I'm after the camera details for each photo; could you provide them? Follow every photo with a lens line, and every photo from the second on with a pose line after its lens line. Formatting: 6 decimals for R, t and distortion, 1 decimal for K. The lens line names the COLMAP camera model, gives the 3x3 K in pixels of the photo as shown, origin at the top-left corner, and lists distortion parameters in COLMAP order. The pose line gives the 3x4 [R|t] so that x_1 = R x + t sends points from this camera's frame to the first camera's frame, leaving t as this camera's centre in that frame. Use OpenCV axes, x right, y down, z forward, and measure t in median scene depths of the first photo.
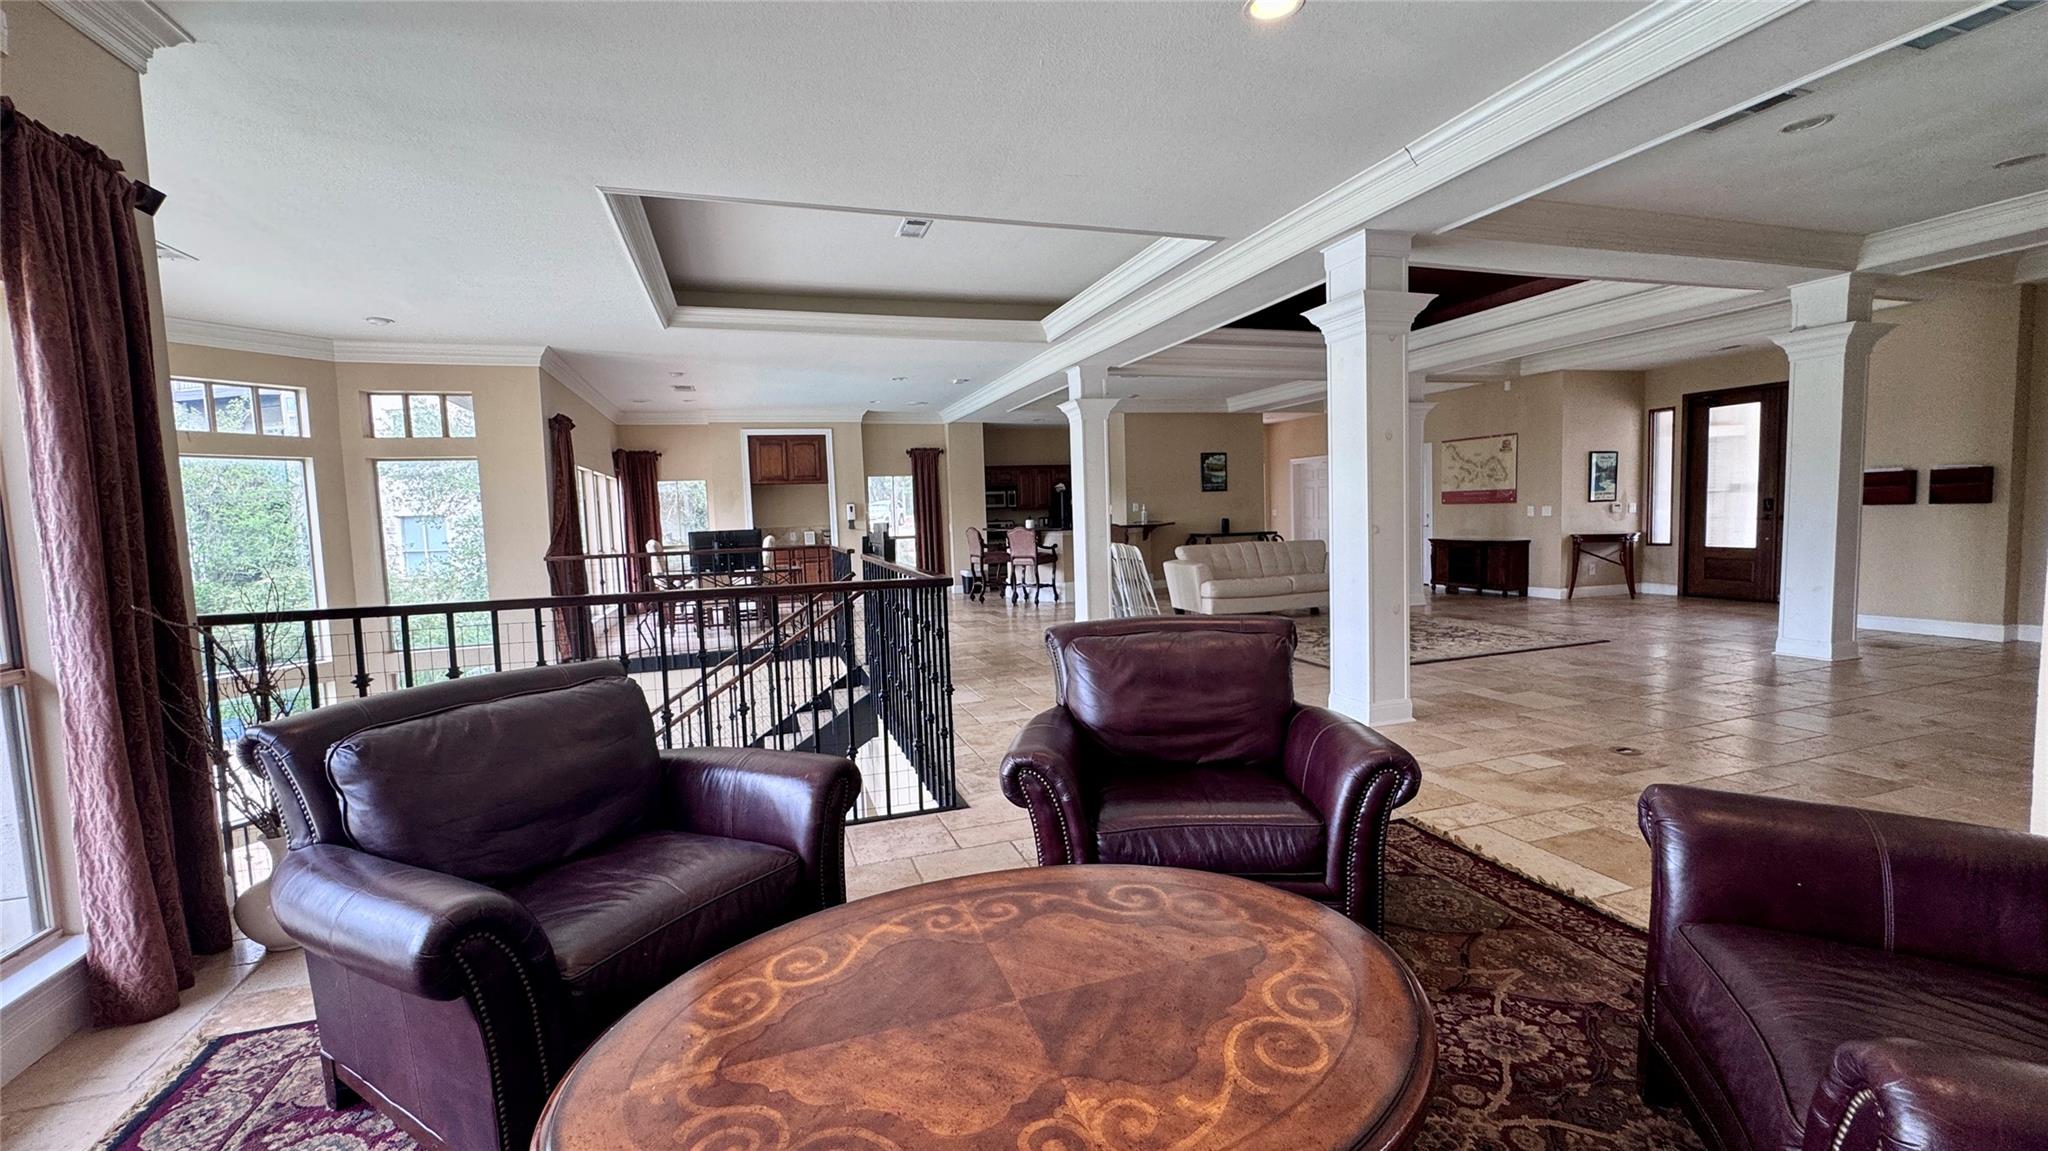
lens RADIAL K [[819.2, 0, 1018.2], [0, 819.2, 576.5], [0, 0, 1]] dist [-0.000909, 0.000422]
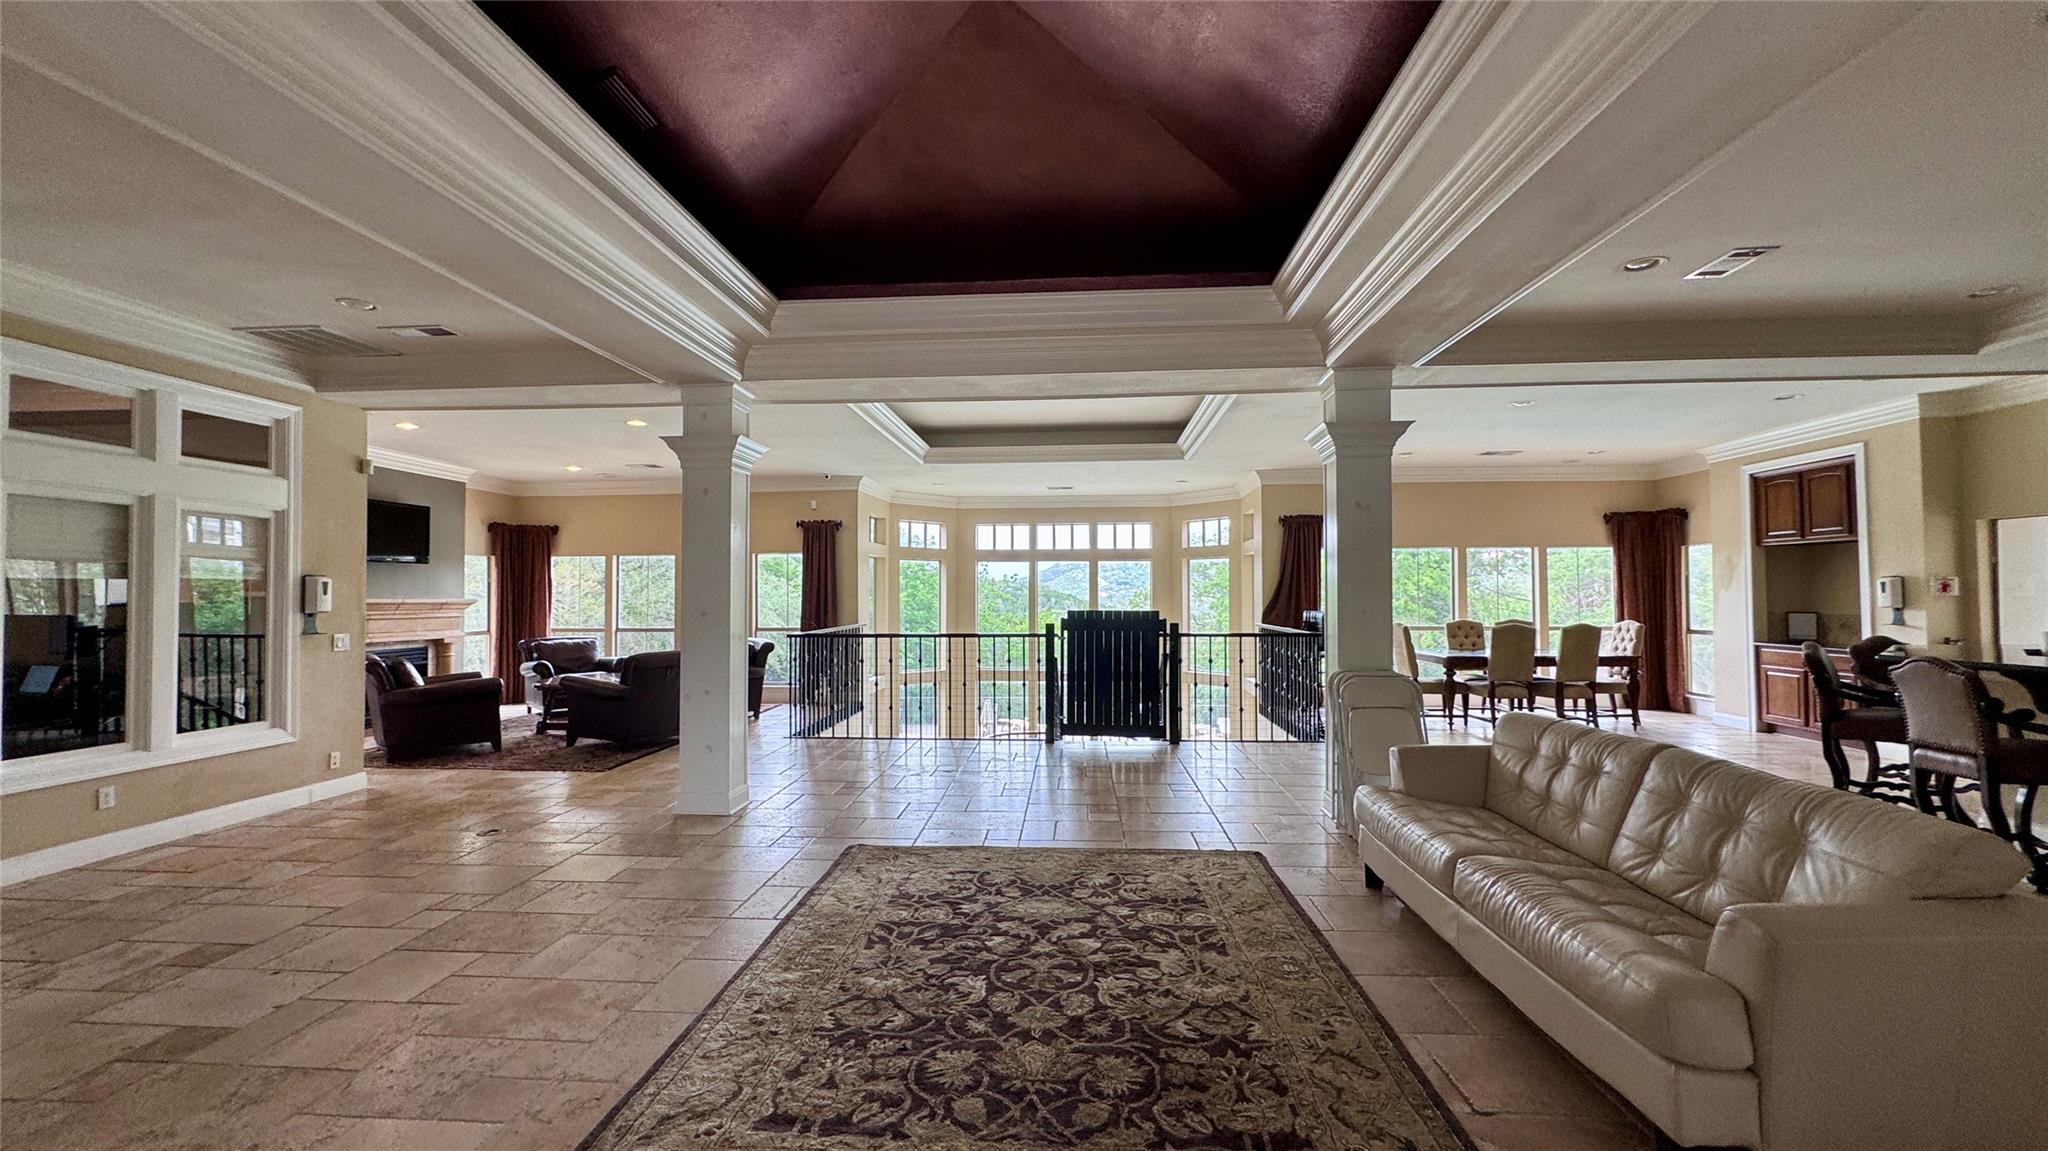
lens RADIAL K [[819.2, 0, 1018.2], [0, 819.2, 576.5], [0, 0, 1]] dist [-0.000909, 0.000422]
pose [[-0.377957, 0.013222, -0.925729, 0.832686], [-0.056129, 0.997731, 0.037167, -0.141276], [0.924120, 0.066008, -0.376357, 1.205678]]
